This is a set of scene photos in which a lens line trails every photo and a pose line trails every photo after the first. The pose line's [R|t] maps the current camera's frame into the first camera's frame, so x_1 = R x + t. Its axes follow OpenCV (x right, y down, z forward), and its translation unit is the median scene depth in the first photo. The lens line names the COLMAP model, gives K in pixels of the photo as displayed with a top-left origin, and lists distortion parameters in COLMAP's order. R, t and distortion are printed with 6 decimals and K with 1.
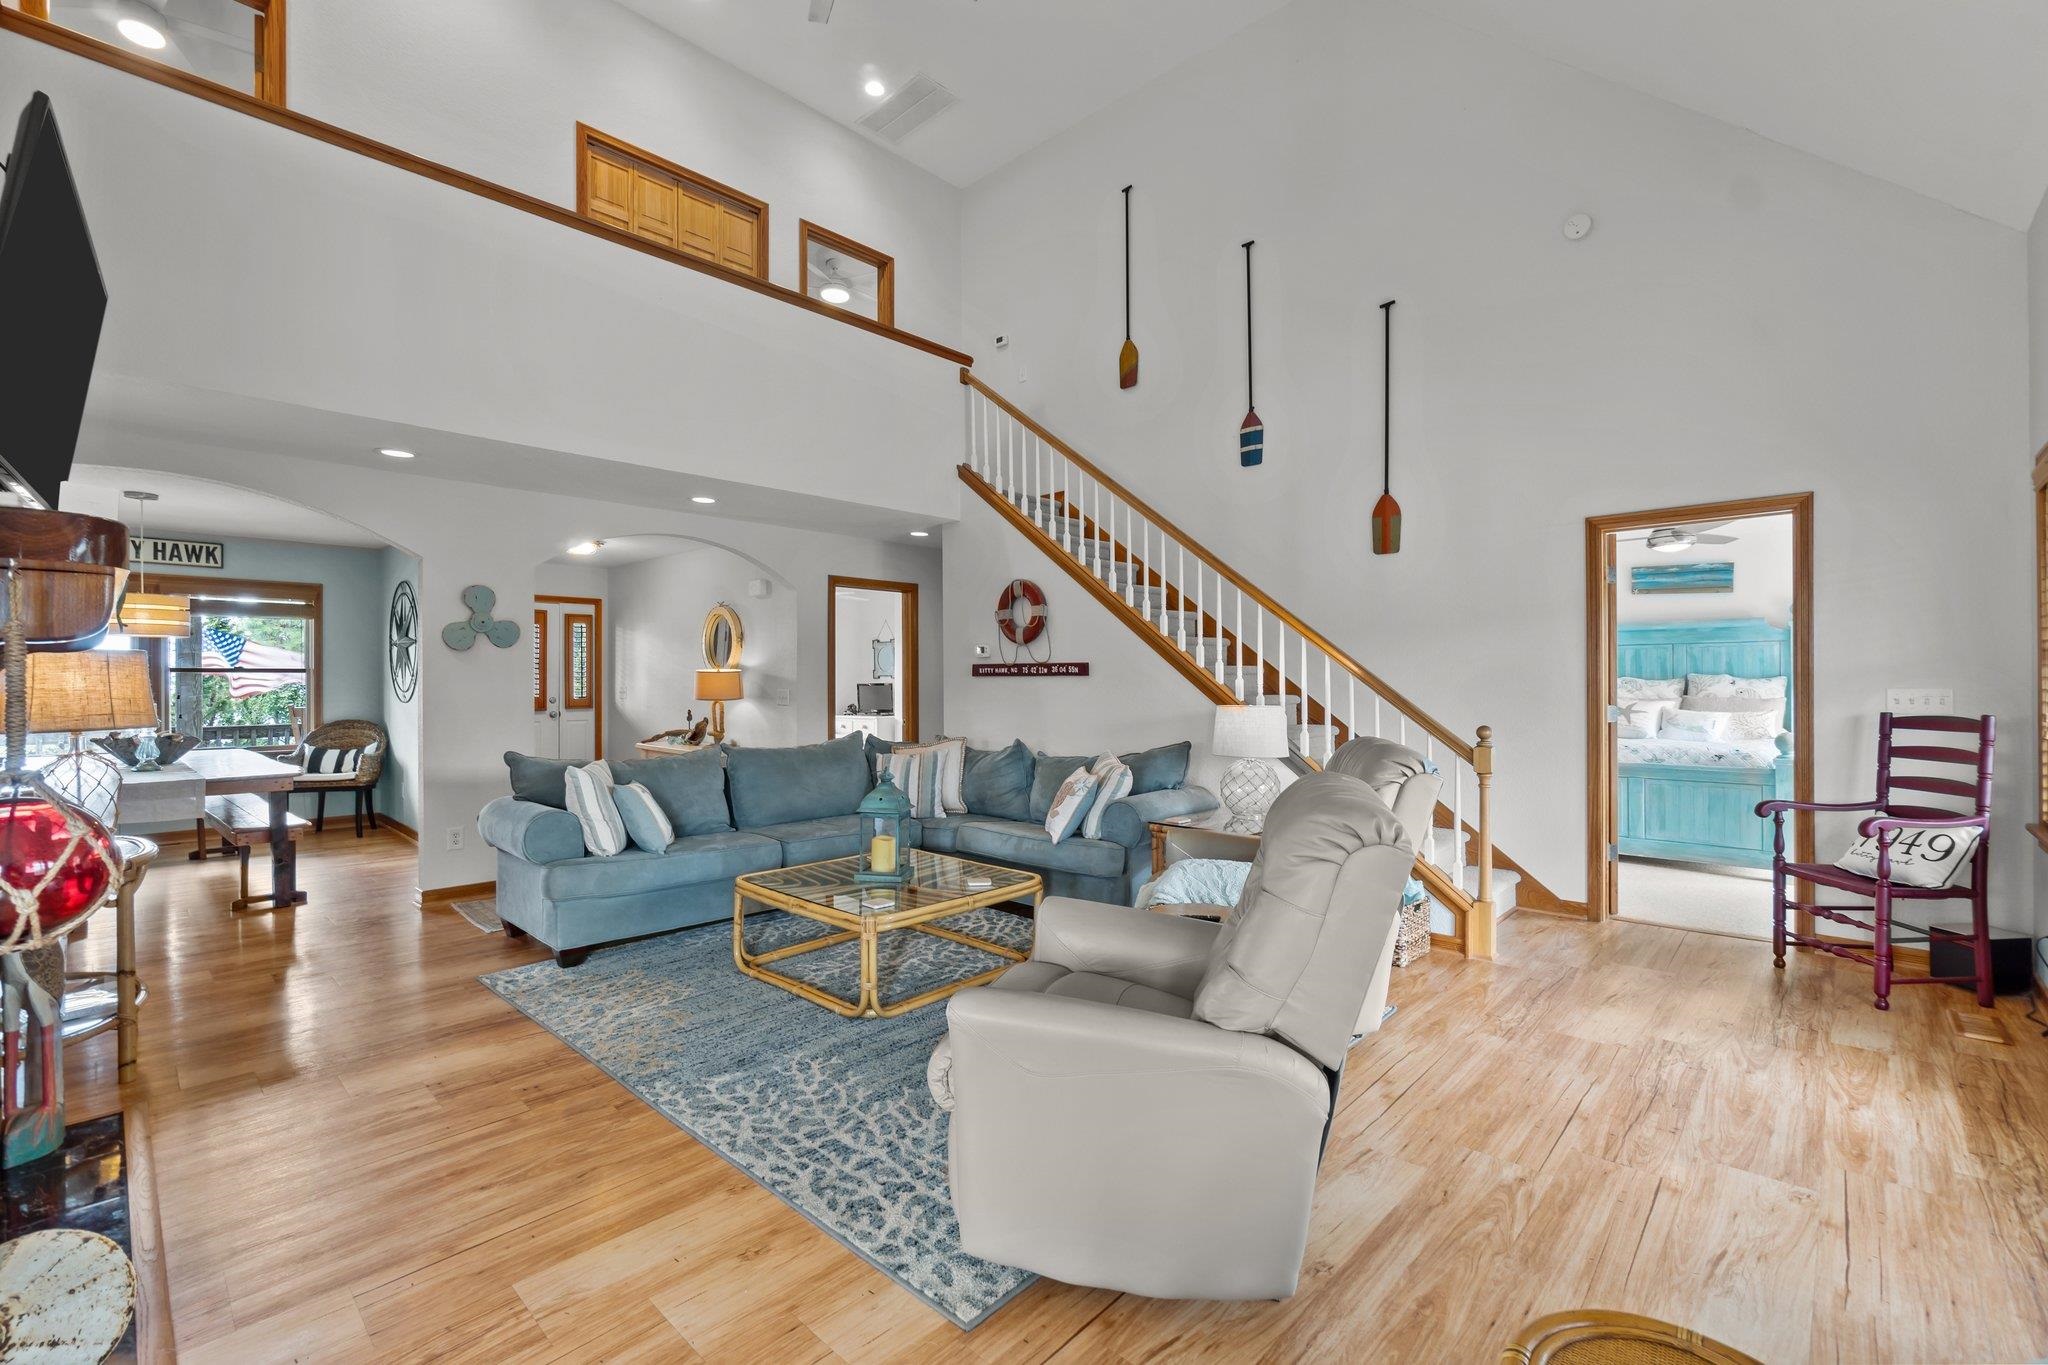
lens RADIAL K [[882.8, 0, 1027.4], [0, 882.8, 684.2], [0, 0, 1]] dist [-0.002841, -0.000152]
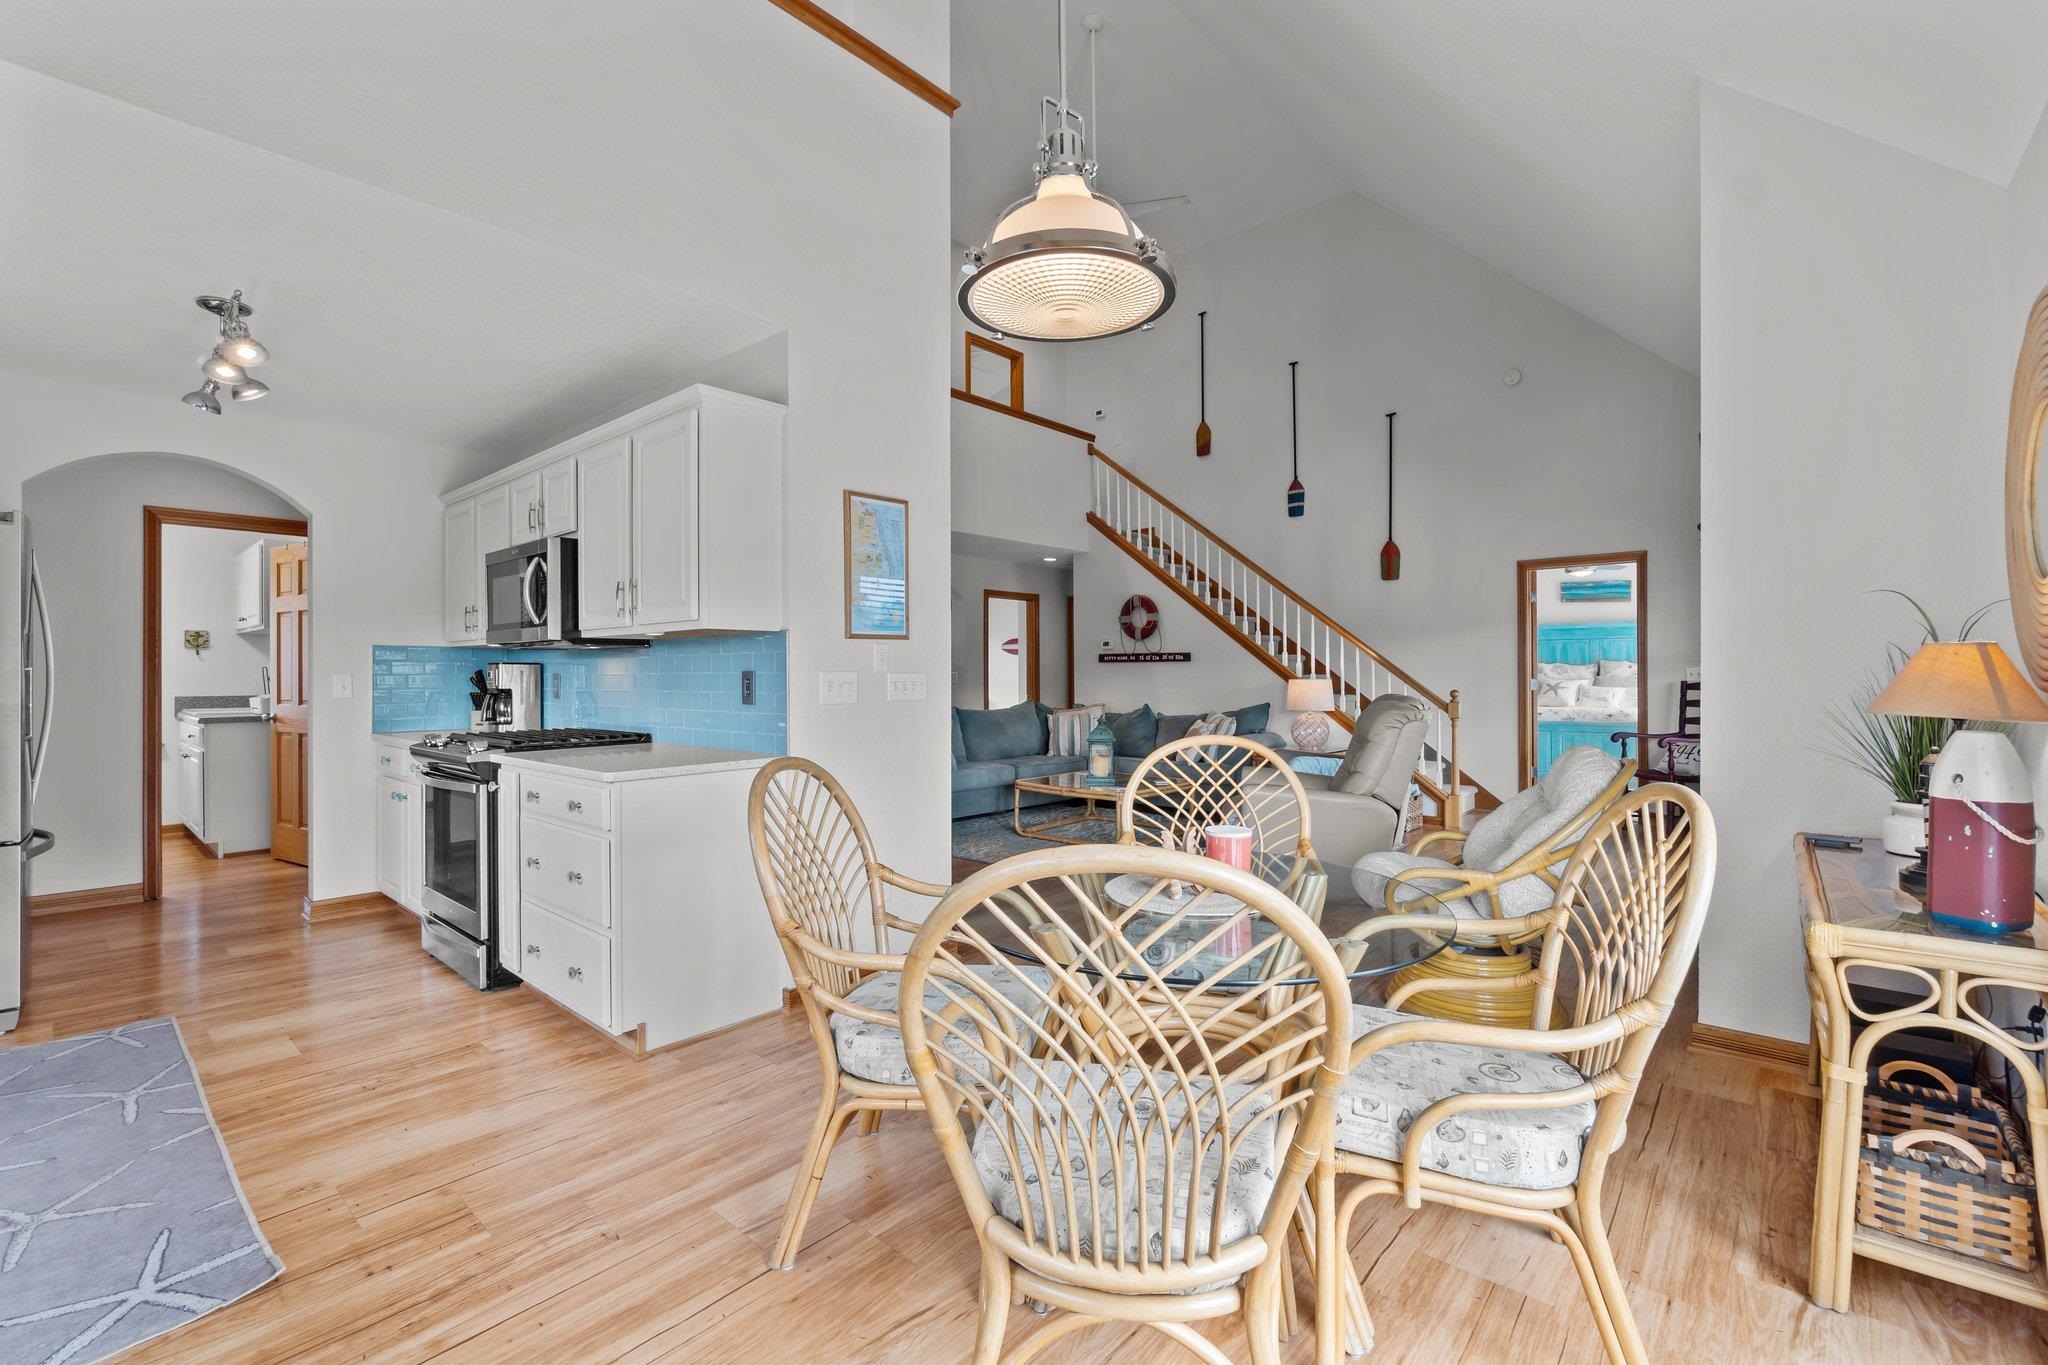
lens RADIAL K [[882.8, 0, 1031.4], [0, 882.8, 675.2], [0, 0, 1]] dist [-0.002841, -0.000152]
pose [[0.999511, -0.001584, 0.031240, -0.237505], [0.001616, 0.999998, -0.000975, 0.013967], [-0.031238, 0.001025, 0.999511, -0.456398]]
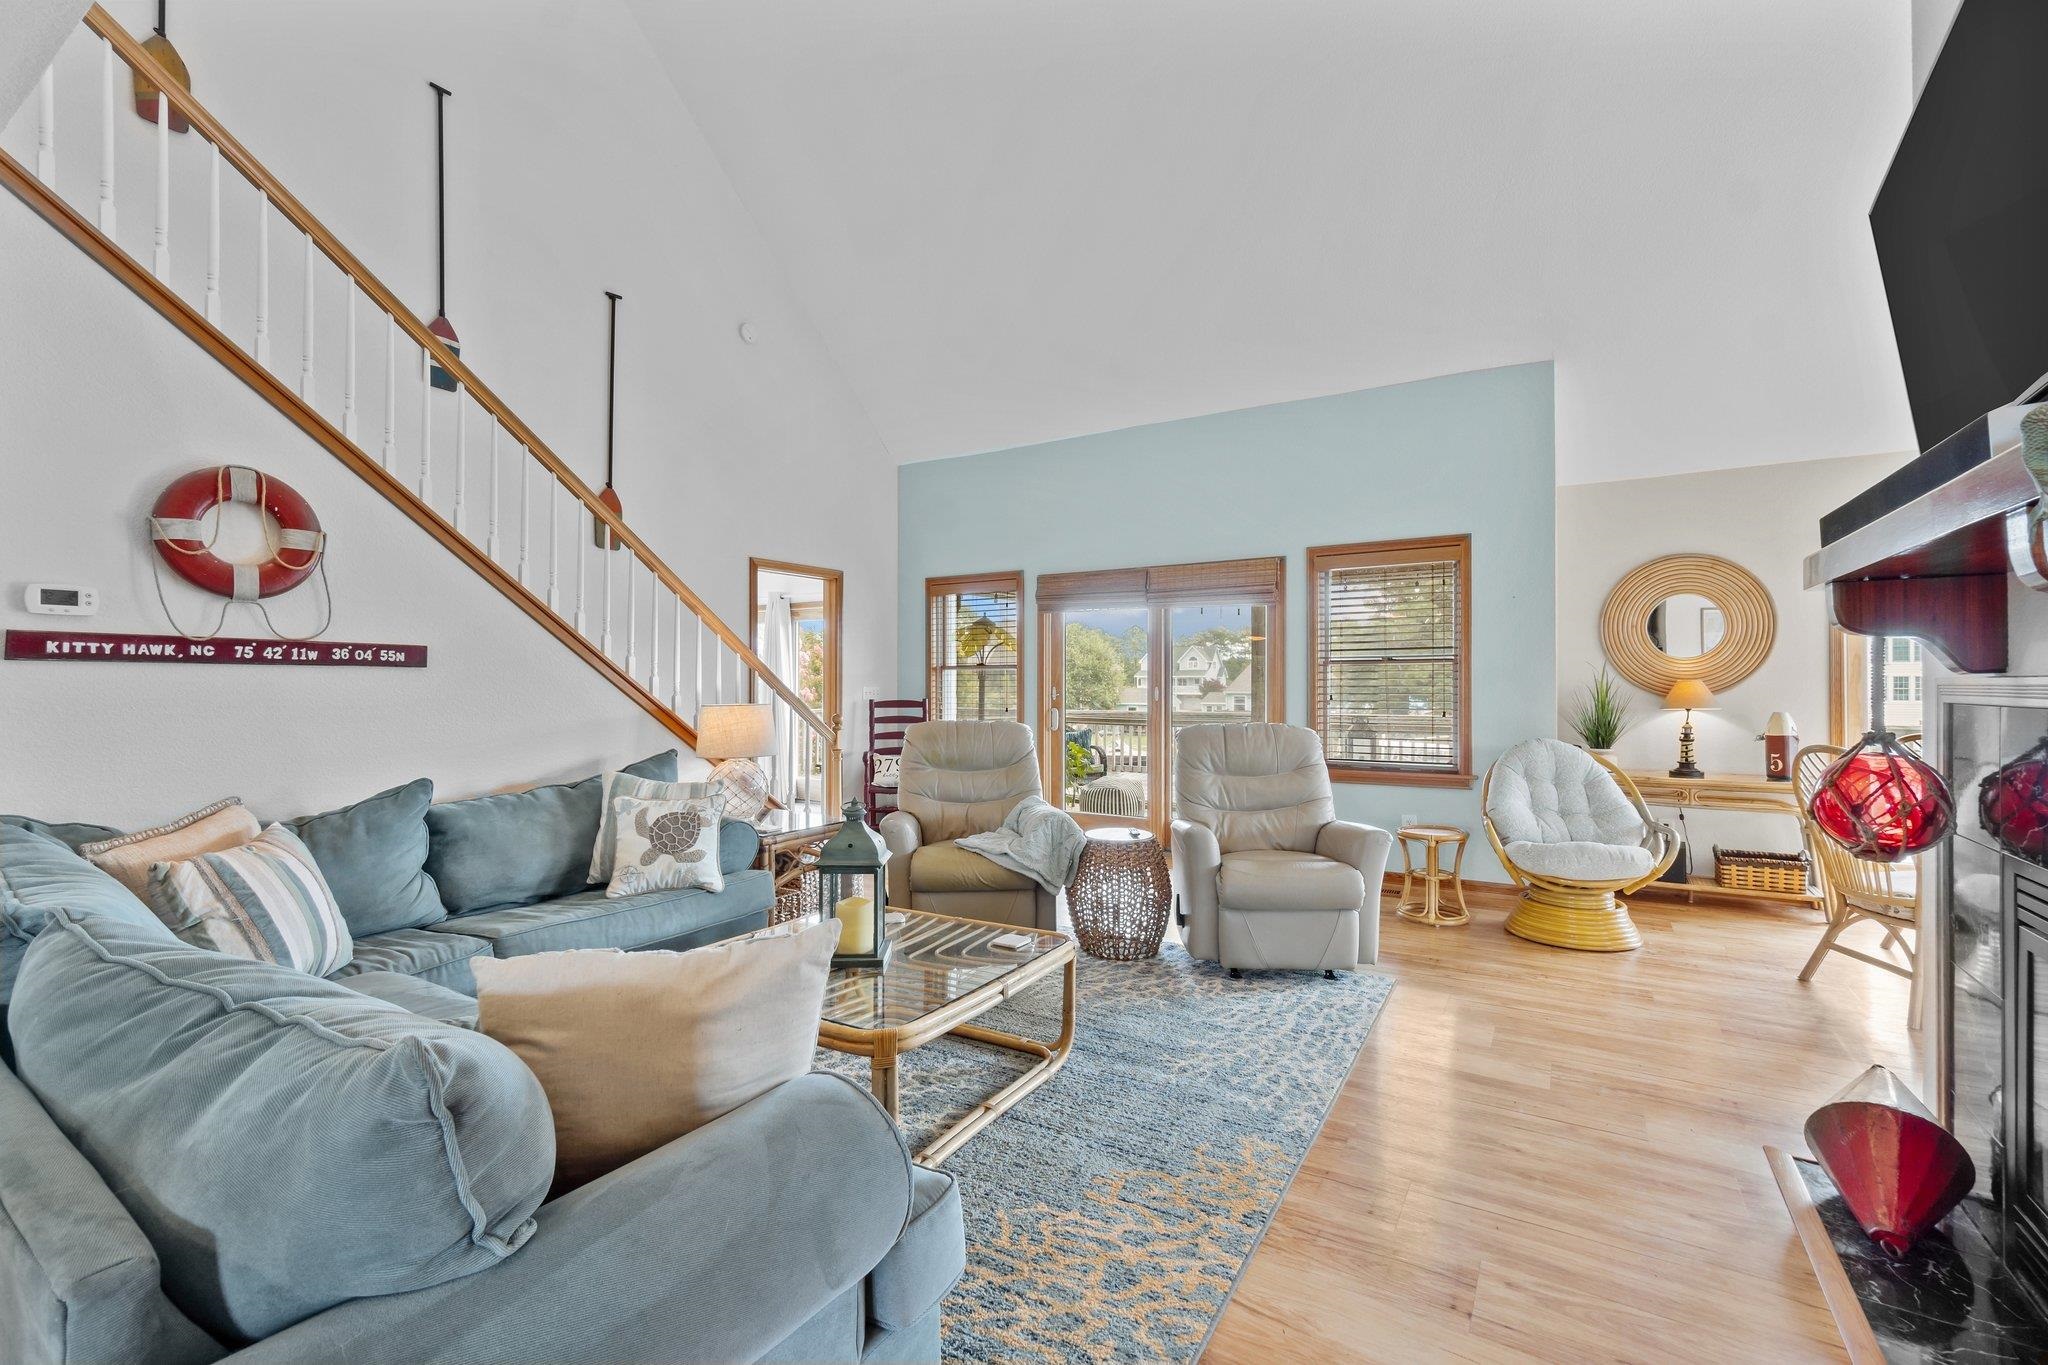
lens RADIAL K [[882.8, 0, 1035.6], [0, 882.8, 678.7], [0, 0, 1]] dist [-0.002841, -0.000152]
pose [[-0.212381, 0.010058, 0.977135, -0.602706], [0.002330, 0.999949, -0.009786, 0.004903], [-0.977184, 0.000198, -0.212394, 0.702202]]
